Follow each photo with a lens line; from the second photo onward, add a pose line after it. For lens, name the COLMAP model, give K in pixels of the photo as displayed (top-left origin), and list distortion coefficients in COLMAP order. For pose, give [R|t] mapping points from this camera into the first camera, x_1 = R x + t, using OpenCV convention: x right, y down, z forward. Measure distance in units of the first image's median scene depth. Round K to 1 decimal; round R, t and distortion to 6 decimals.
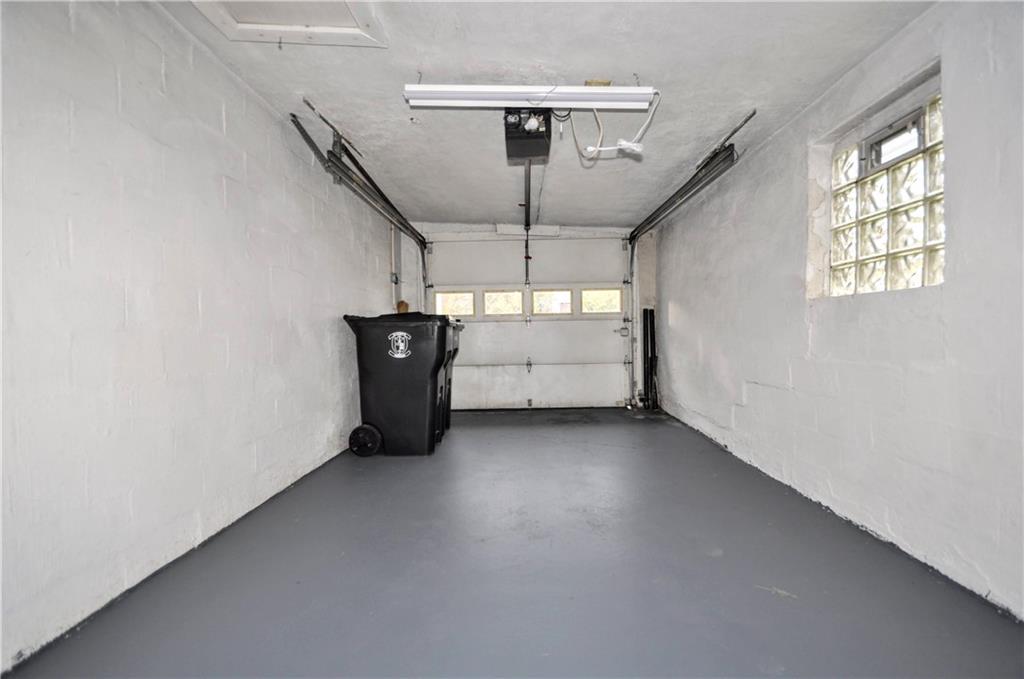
lens RADIAL K [[445.5, 0, 512.0], [0, 445.5, 339.5], [0, 0, 1]] dist [0.009334, -0.013157]
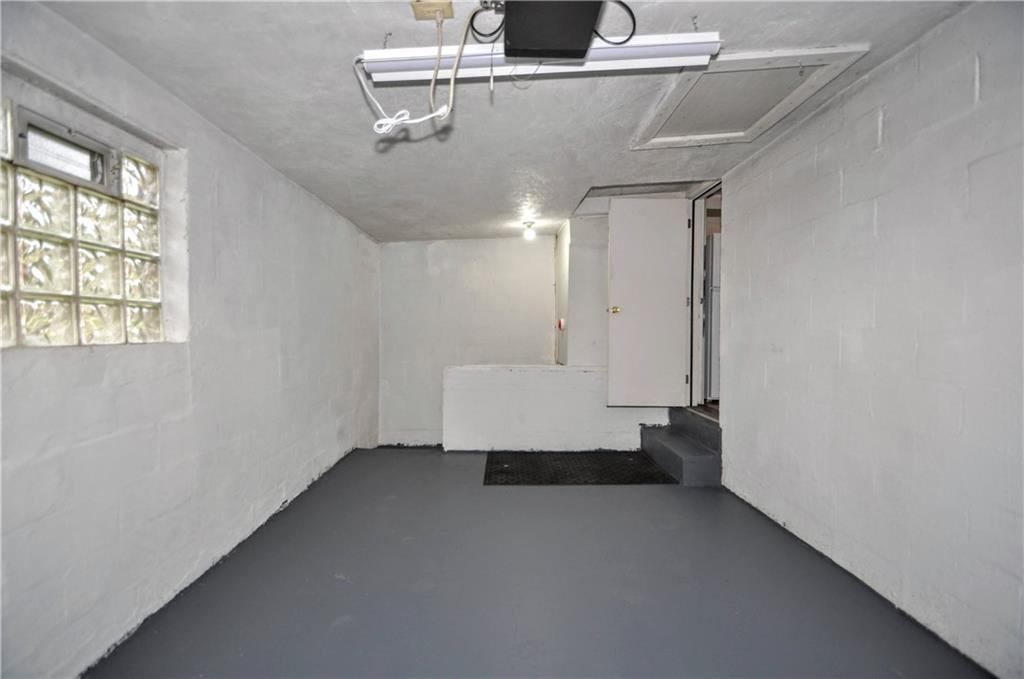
lens RADIAL K [[445.5, 0, 512.0], [0, 445.5, 339.5], [0, 0, 1]] dist [0.009334, -0.013157]
pose [[-0.998483, 0.015124, -0.052948, 0.139823], [0.012794, 0.998947, 0.044060, -0.149994], [0.053559, 0.043316, -0.997625, 1.929002]]
